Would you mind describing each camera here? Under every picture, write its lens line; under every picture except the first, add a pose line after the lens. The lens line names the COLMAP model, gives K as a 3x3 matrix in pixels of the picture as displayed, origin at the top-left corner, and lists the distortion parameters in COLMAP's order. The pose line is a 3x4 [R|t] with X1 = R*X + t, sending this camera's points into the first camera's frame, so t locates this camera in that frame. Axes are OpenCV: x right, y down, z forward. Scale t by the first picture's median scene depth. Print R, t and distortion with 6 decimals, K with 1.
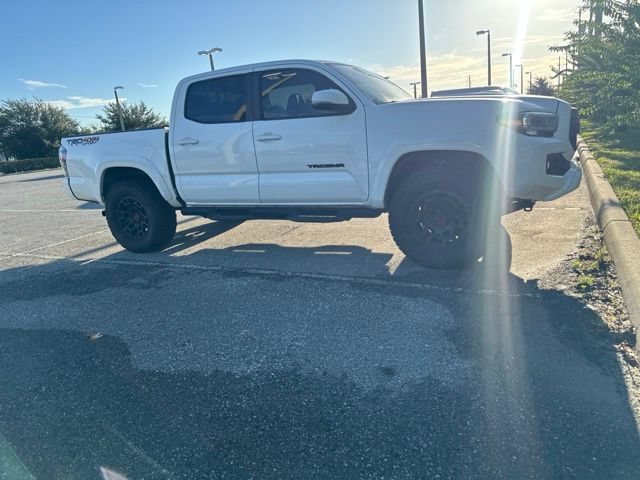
lens RADIAL K [[437.2, 0, 321.2], [0, 437.2, 233.5], [0, 0, 1]] dist [0.050442, -0.053795]
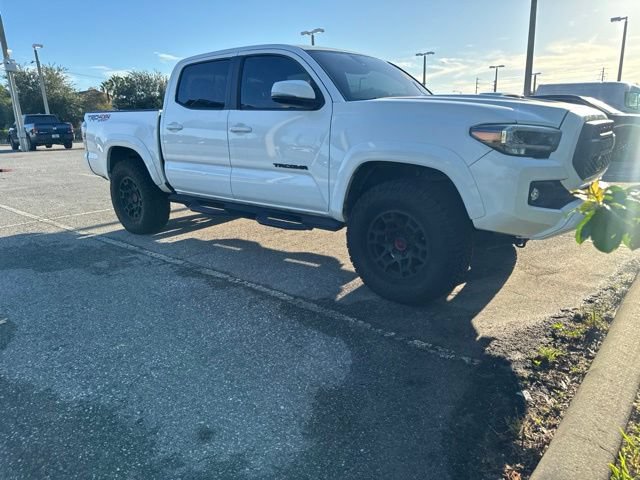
lens RADIAL K [[437.1, 0, 315.3], [0, 437.1, 239.2], [0, 0, 1]] dist [0.045121, -0.045848]
pose [[0.970683, 0.126049, -0.204663, 0.240412], [-0.116617, 0.991508, 0.057557, -0.060768], [0.210180, -0.032002, 0.977139, 0.127011]]
